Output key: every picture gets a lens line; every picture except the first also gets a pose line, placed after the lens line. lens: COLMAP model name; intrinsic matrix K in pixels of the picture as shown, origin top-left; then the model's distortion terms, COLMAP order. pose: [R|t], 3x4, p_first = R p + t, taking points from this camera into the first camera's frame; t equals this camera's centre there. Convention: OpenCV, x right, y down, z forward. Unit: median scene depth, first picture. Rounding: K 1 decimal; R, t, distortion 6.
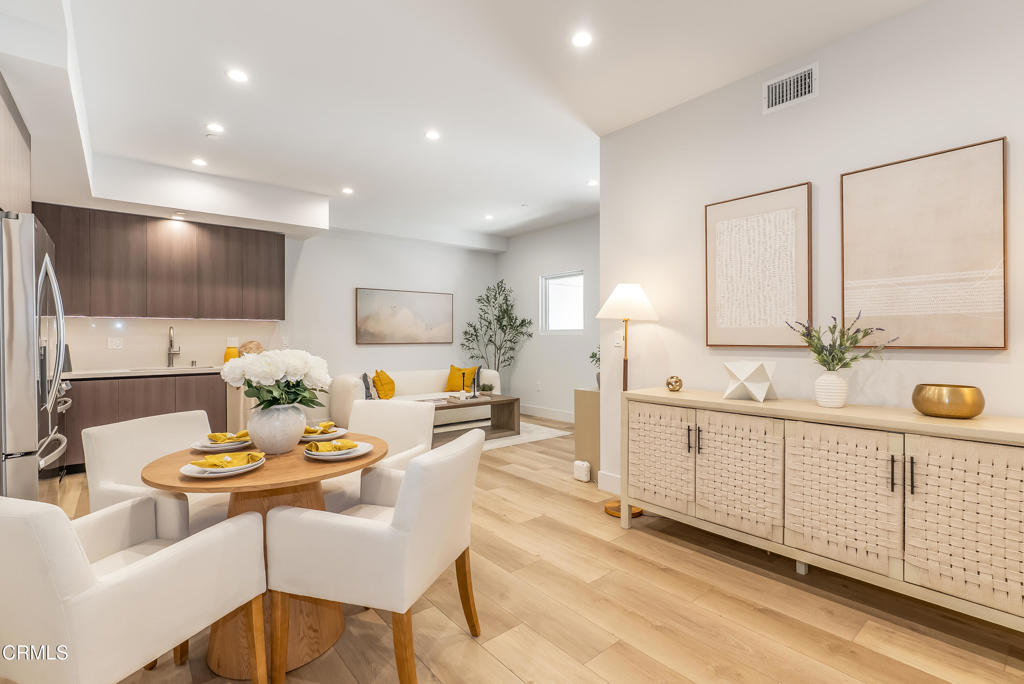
lens RADIAL K [[472.9, 0, 516.1], [0, 472.9, 337.6], [0, 0, 1]] dist [-0.006856, 0.000973]
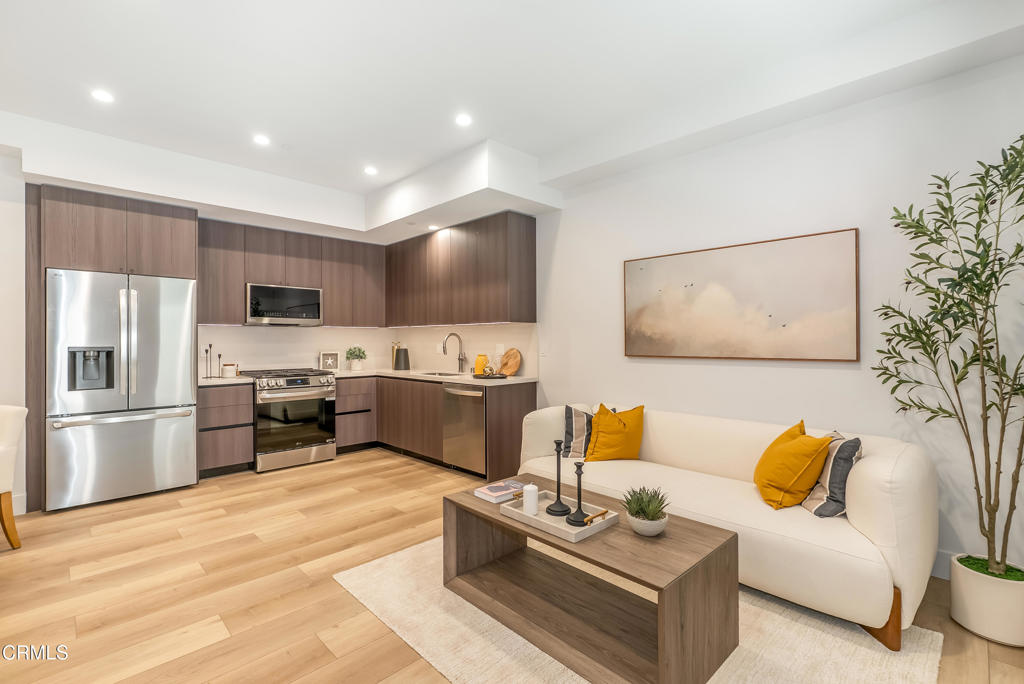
lens RADIAL K [[462.1, 0, 517.2], [0, 462.1, 337.2], [0, 0, 1]] dist [-0.003712, 0.000295]
pose [[0.088069, -0.004982, -0.996102, 0.509308], [-0.001964, 0.999985, -0.005175, -0.014470], [0.996112, 0.002412, 0.088058, 1.830781]]
